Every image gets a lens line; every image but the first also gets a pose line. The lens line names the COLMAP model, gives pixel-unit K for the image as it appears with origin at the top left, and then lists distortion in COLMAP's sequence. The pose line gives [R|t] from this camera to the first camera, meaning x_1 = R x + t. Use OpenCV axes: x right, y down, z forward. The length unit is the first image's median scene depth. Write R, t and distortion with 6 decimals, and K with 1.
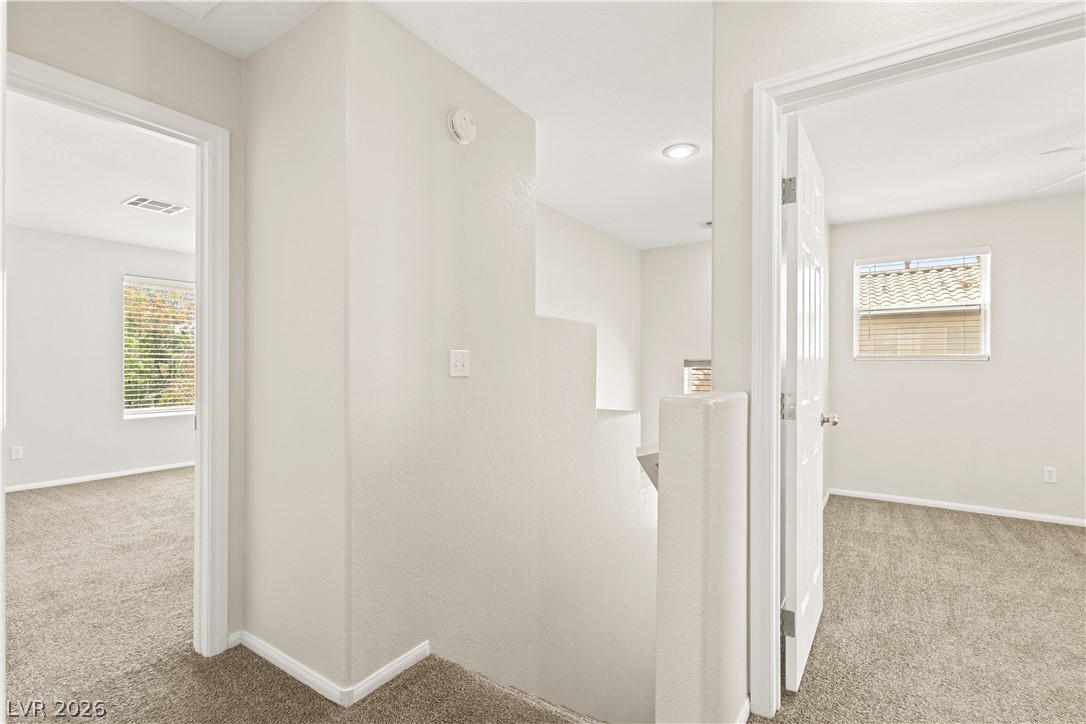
lens RADIAL K [[499.7, 0, 542.0], [0, 499.7, 363.8], [0, 0, 1]] dist [0.002178, -0.000205]
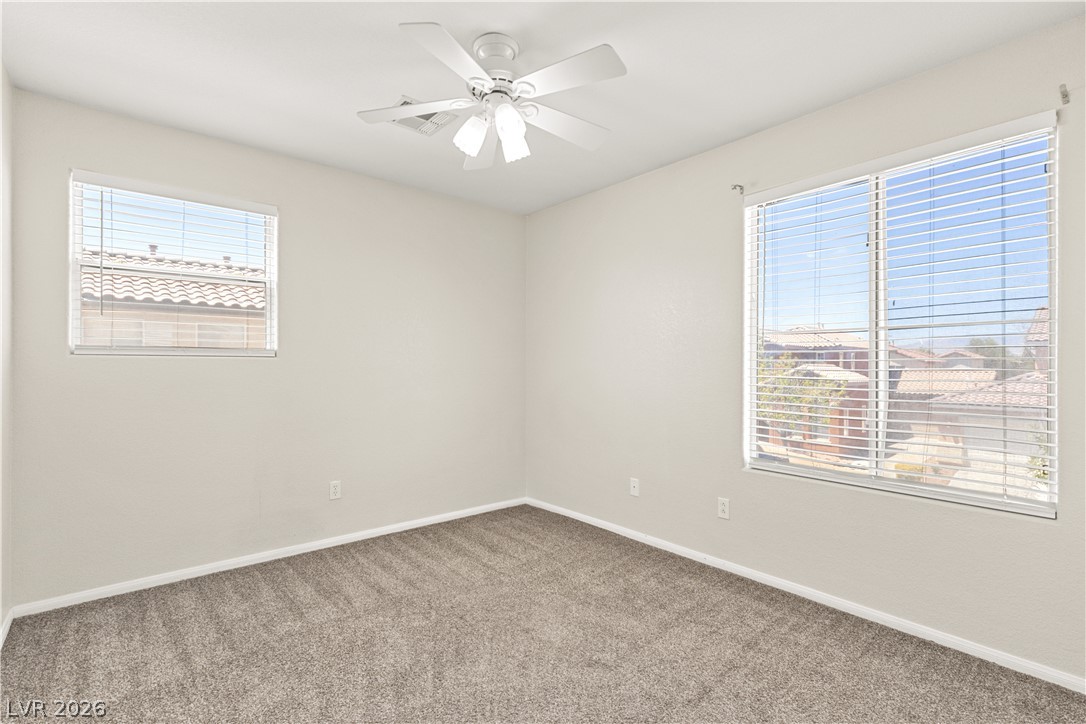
lens RADIAL K [[499.7, 0, 542.0], [0, 499.7, 363.8], [0, 0, 1]] dist [0.002178, -0.000205]
pose [[0.271255, -0.000098, 0.962508, 0.283133], [-0.001391, 0.999999, 0.000494, 0.003874], [-0.962507, -0.001473, 0.271254, 0.422942]]
